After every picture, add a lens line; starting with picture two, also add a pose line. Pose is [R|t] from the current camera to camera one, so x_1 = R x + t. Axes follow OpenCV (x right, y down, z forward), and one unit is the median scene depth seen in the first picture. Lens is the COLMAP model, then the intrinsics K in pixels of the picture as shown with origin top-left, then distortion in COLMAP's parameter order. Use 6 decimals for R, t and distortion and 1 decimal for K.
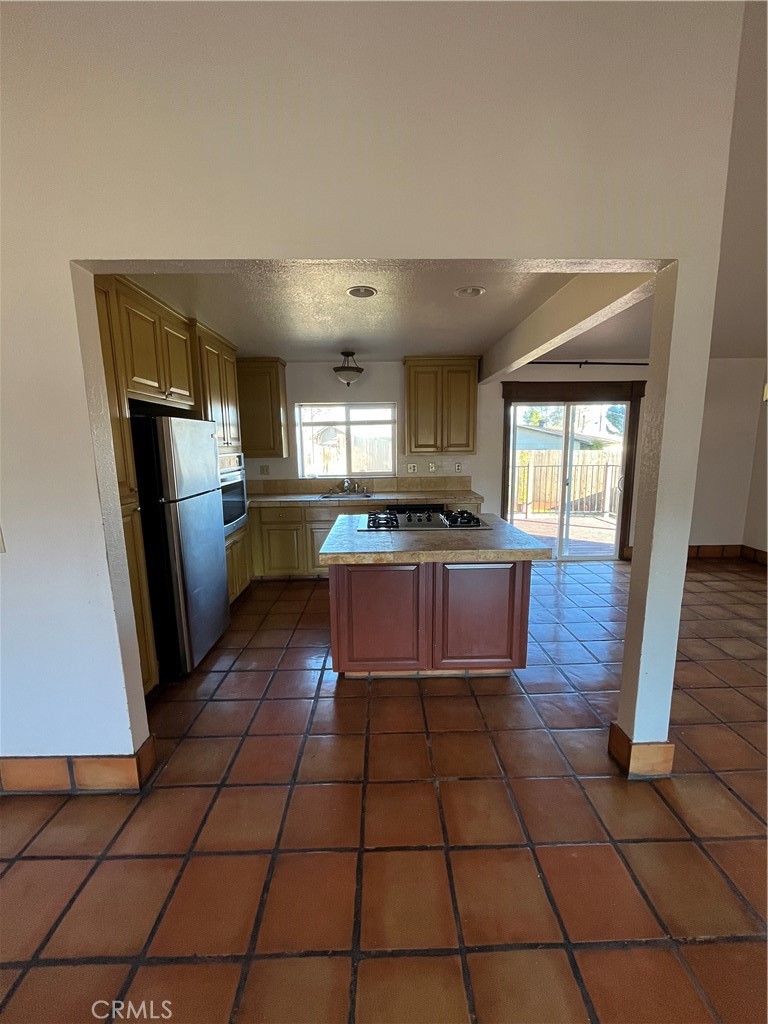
lens RADIAL K [[412.4, 0, 384.0], [0, 412.4, 512.0], [0, 0, 1]] dist [-0.003906, -0.000018]
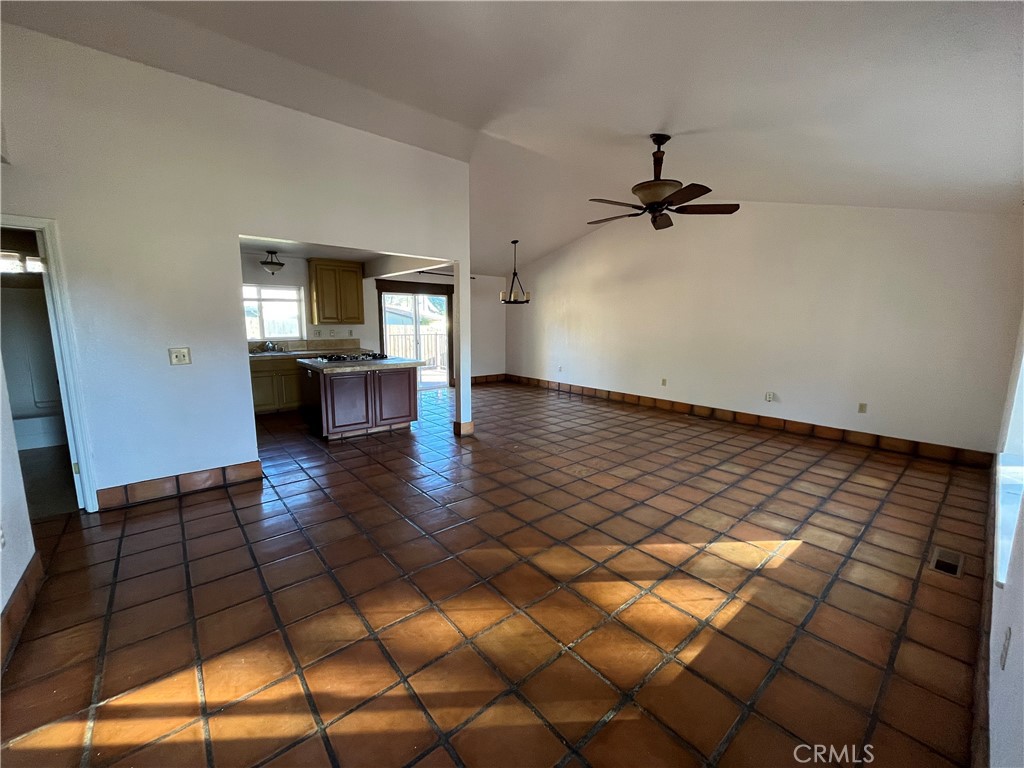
lens RADIAL K [[412.4, 0, 512.0], [0, 412.4, 384.0], [0, 0, 1]] dist [-0.003906, -0.000018]
pose [[0.773103, -0.079019, 0.629339, -0.338165], [0.085725, 0.996123, 0.019764, 0.100694], [-0.628461, 0.038670, 0.776879, -0.546247]]
